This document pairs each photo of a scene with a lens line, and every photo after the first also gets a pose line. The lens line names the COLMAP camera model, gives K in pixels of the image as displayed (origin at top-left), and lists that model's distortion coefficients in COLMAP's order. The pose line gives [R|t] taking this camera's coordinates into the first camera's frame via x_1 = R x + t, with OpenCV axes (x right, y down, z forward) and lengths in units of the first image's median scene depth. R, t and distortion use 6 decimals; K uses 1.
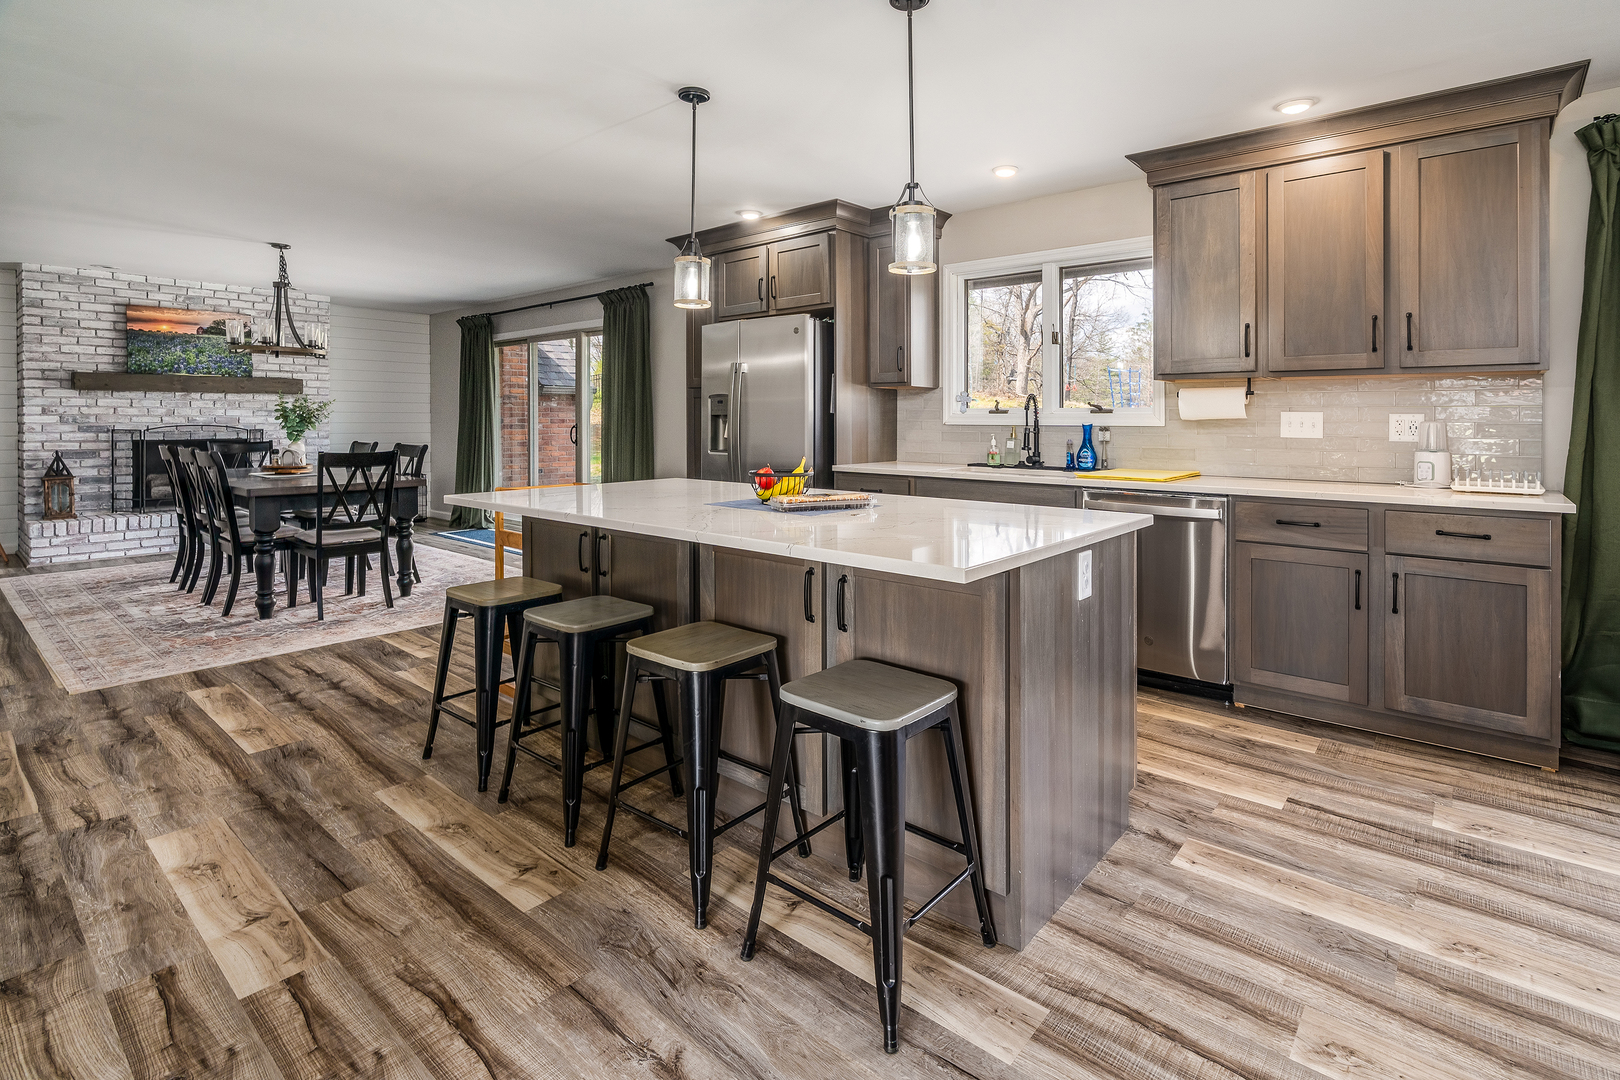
lens RADIAL K [[782.7, 0, 817.2], [0, 782.7, 438.0], [0, 0, 1]] dist [-0.005509, 0.000891]
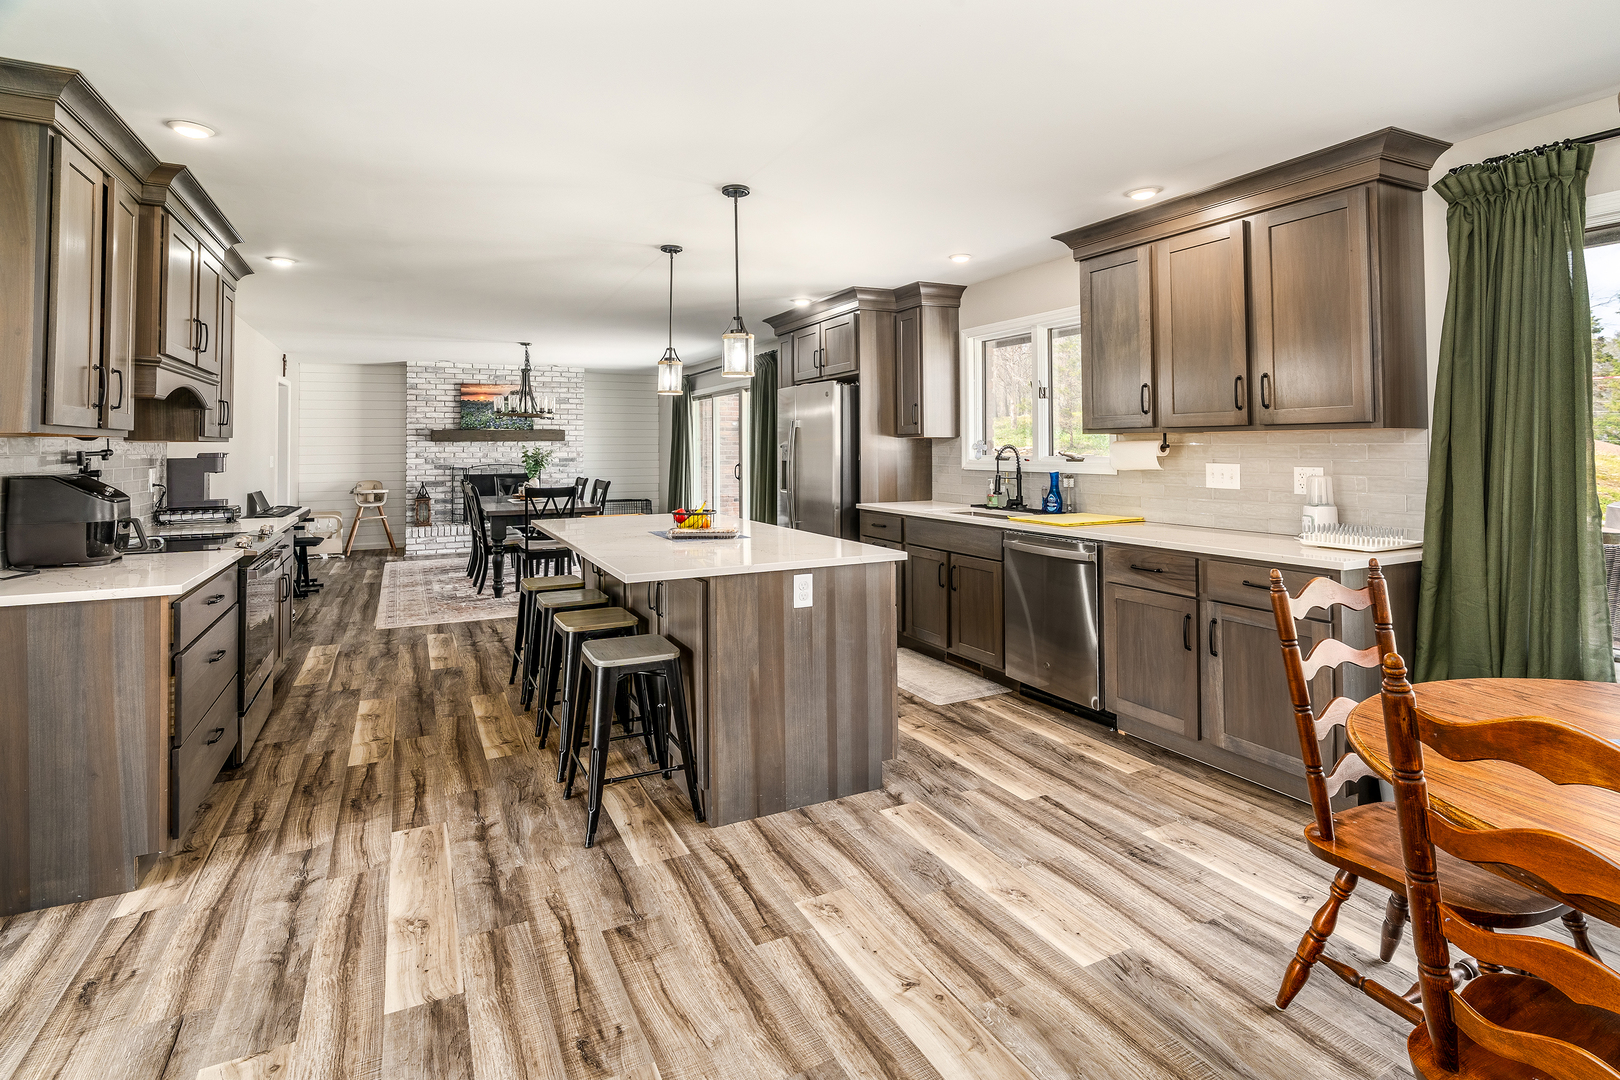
lens RADIAL K [[771.1, 0, 780.4], [0, 771.1, 445.5], [0, 0, 1]] dist [-0.005426, -0.000235]
pose [[0.913626, -0.009505, -0.406445, 0.461979], [-0.000139, 0.999719, -0.023692, -0.030855], [0.406557, 0.021702, 0.913368, -0.165184]]
